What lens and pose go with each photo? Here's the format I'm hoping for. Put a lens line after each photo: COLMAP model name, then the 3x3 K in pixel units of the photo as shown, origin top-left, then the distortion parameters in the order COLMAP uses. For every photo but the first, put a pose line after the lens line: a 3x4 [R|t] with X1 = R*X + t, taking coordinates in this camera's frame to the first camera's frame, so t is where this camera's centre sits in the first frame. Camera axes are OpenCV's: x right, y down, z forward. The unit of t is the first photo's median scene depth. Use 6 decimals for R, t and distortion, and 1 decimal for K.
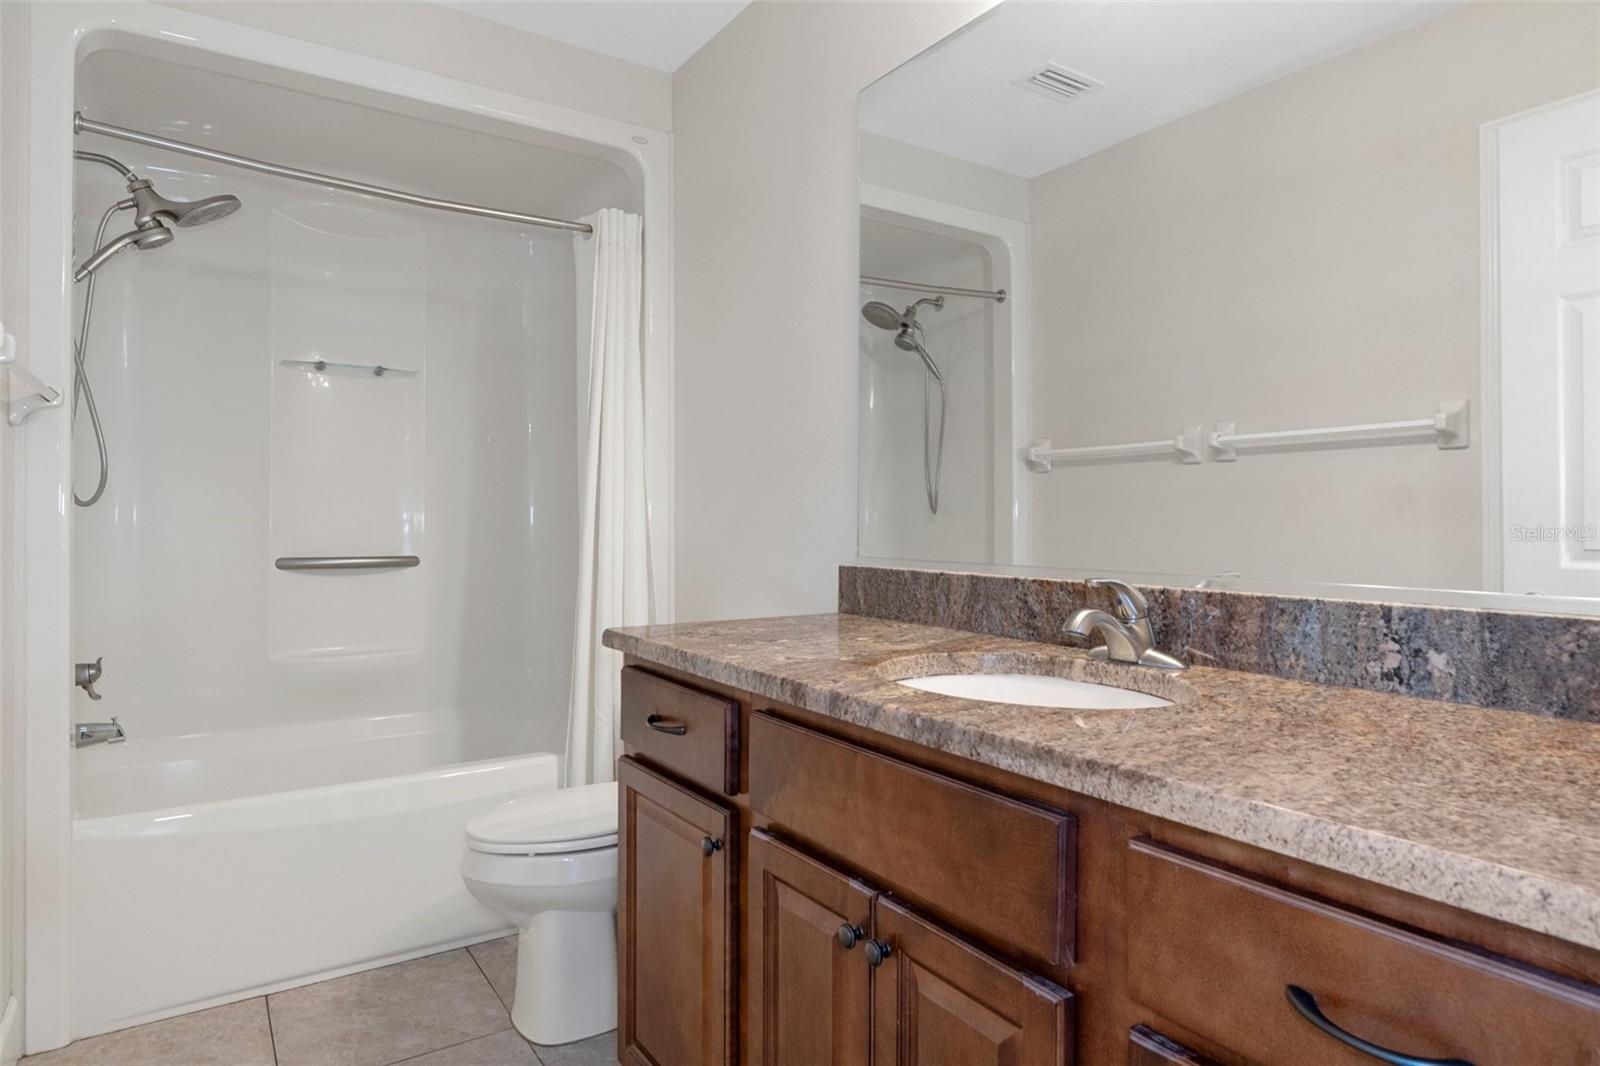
lens RADIAL K [[919.5, 0, 797.4], [0, 919.5, 525.8], [0, 0, 1]] dist [-0.001442, -0.002352]
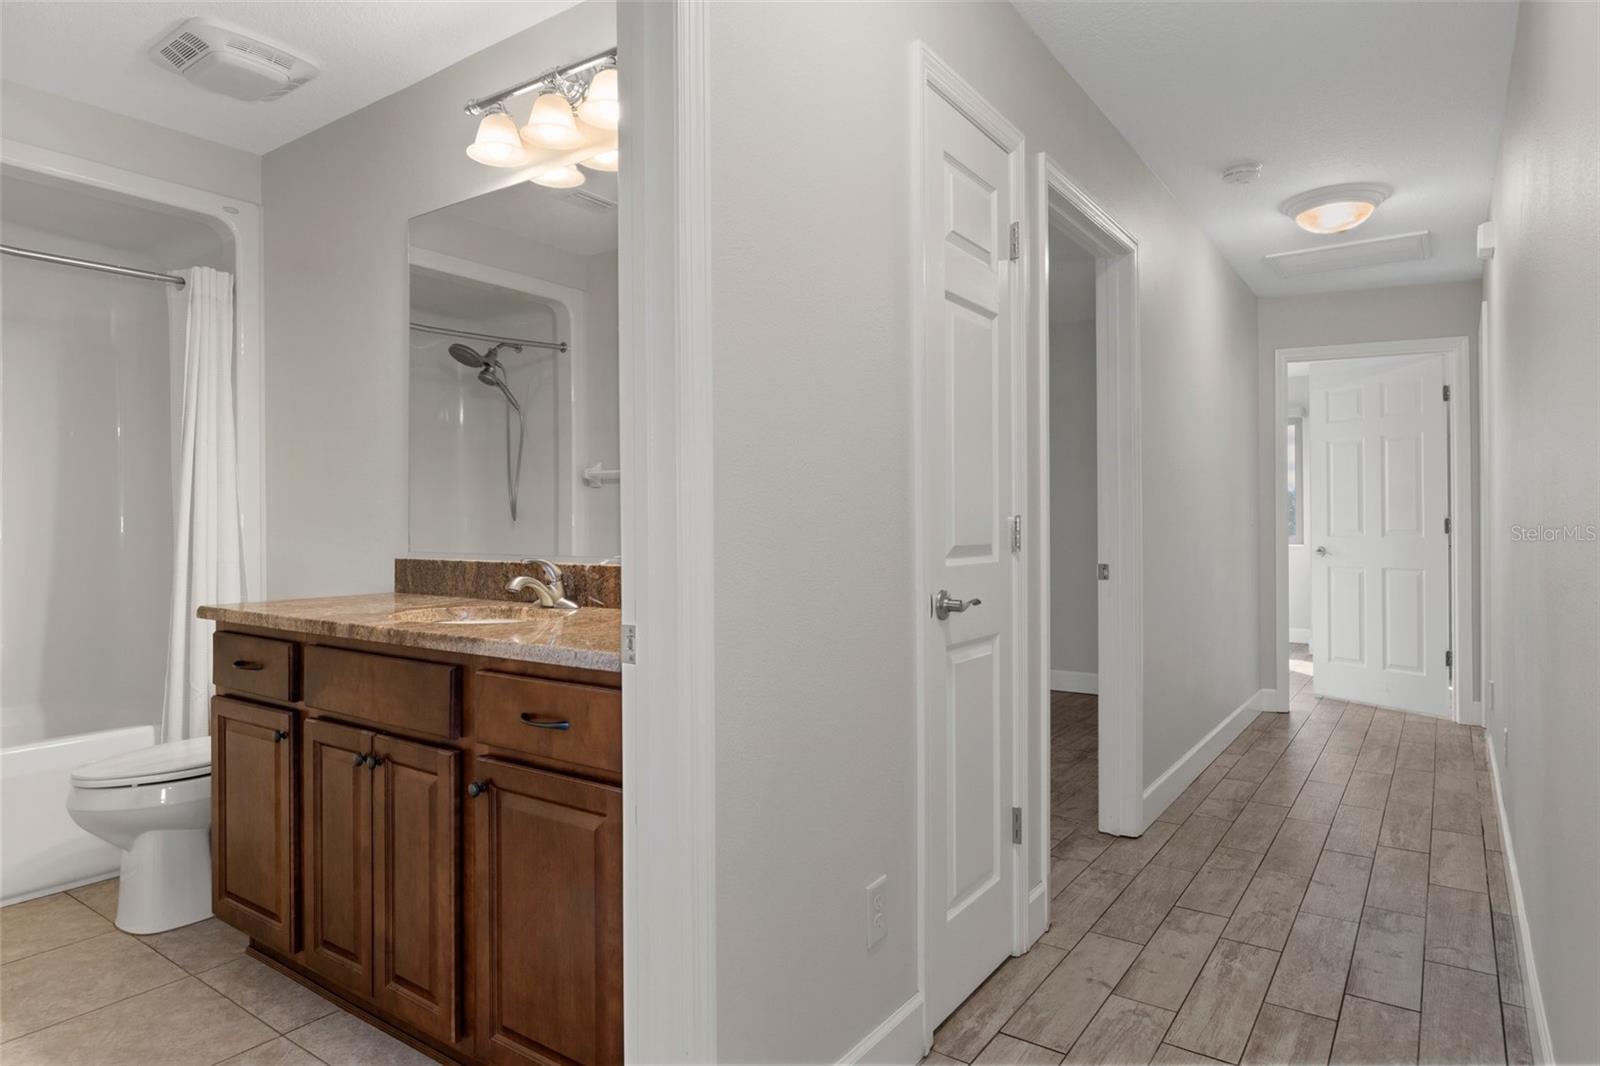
lens RADIAL K [[919.5, 0, 797.4], [0, 919.5, 525.8], [0, 0, 1]] dist [-0.001442, -0.002352]
pose [[0.931897, -0.006790, 0.362659, 0.131743], [0.008422, 0.999960, -0.002919, 0.003053], [-0.362625, 0.005775, 0.931917, -0.628192]]
